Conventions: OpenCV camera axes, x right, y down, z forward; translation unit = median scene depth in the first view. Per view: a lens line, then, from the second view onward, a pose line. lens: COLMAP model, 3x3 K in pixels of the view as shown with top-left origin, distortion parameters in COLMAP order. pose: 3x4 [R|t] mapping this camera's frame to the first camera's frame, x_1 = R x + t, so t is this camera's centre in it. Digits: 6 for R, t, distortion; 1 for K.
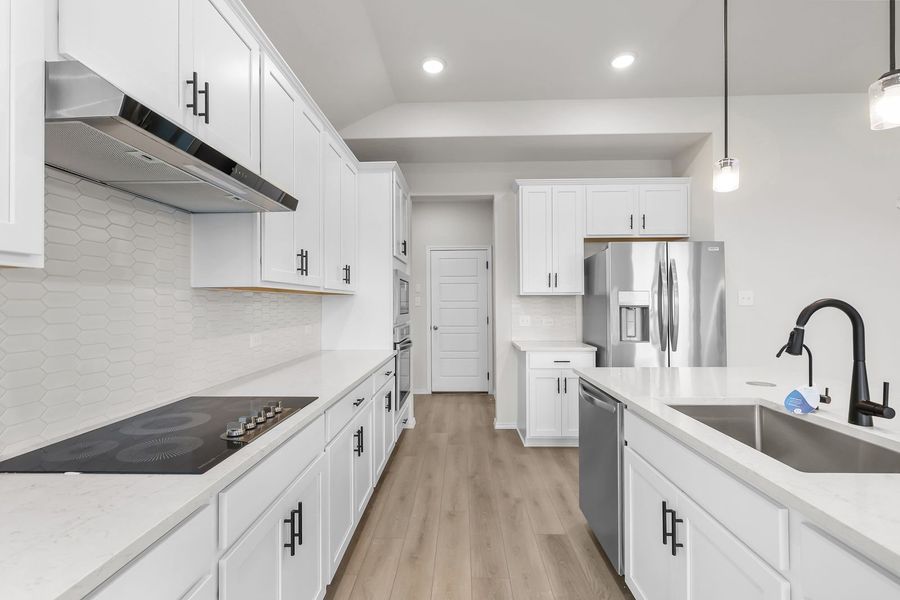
lens RADIAL K [[416.2, 0, 452.3], [0, 416.2, 300.0], [0, 0, 1]] dist [-0.001474, -0.000217]
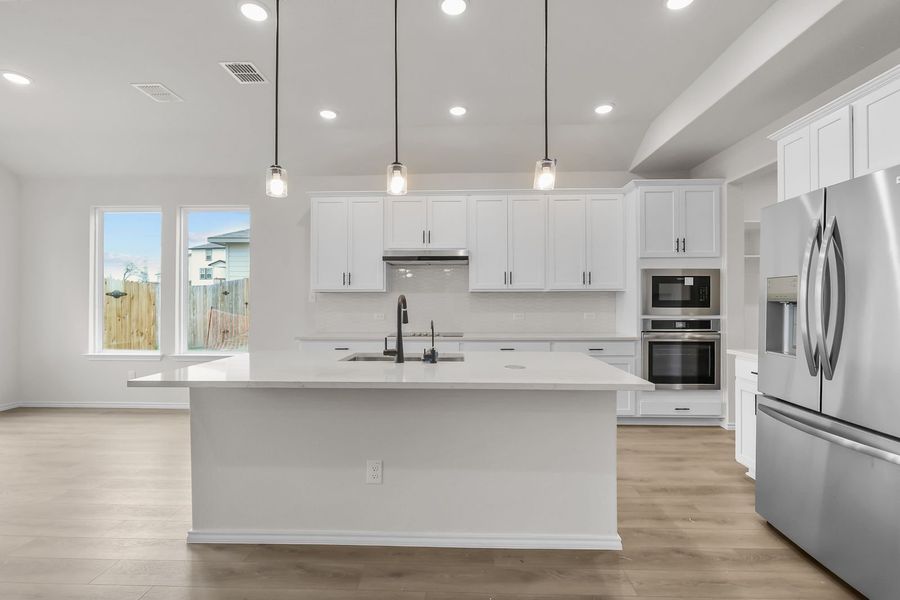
lens RADIAL K [[416.2, 0, 452.3], [0, 416.2, 300.0], [0, 0, 1]] dist [-0.001474, -0.000217]
pose [[-0.005869, 0.001210, -0.999982, 1.096025], [0.010834, 0.999941, 0.001146, 0.007663], [0.999924, -0.010827, -0.005882, 0.486712]]
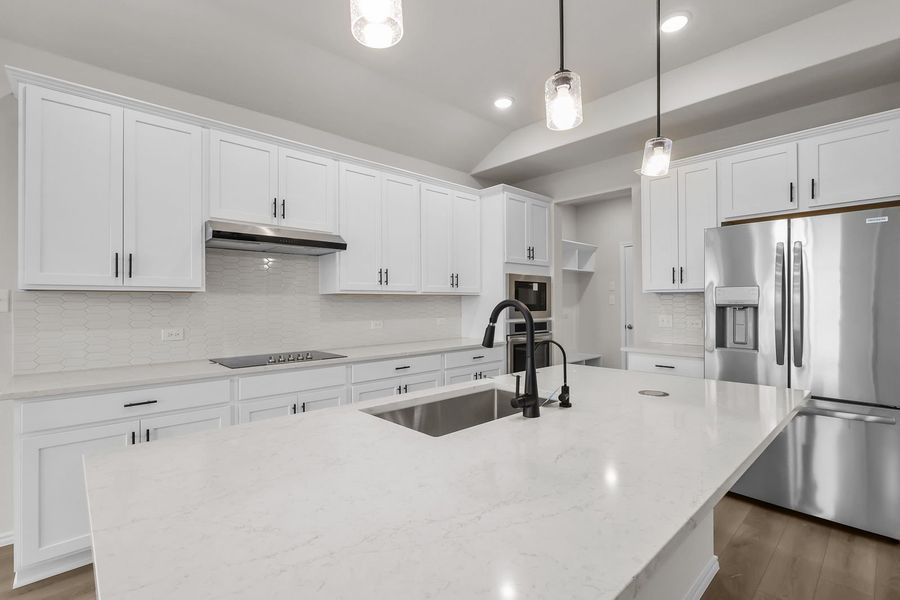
lens RADIAL K [[413.4, 0, 442.7], [0, 413.4, 303.8], [0, 0, 1]] dist [-0.002538, -0.000560]
pose [[0.693098, 0.003109, -0.720837, 0.619127], [0.007997, 0.999896, 0.012001, -0.002429], [0.720799, -0.014082, 0.693001, 0.042381]]
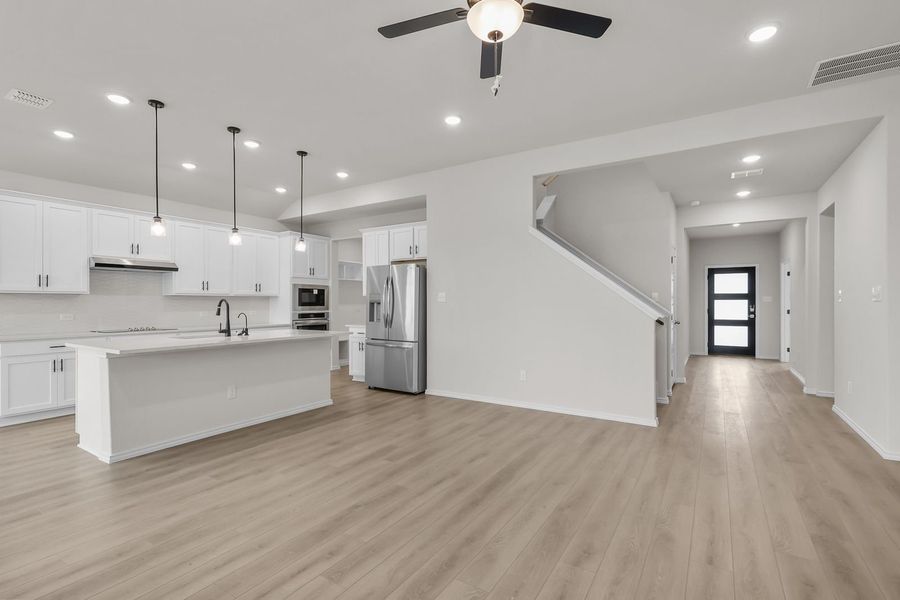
lens RADIAL K [[413.9, 0, 448.3], [0, 413.9, 303.1], [0, 0, 1]] dist [-0.000380, -0.000050]
pose [[0.854194, 0.002973, -0.519945, 1.621427], [0.002955, 0.999940, 0.010574, 0.000918], [0.519945, -0.010569, 0.854134, -0.340434]]
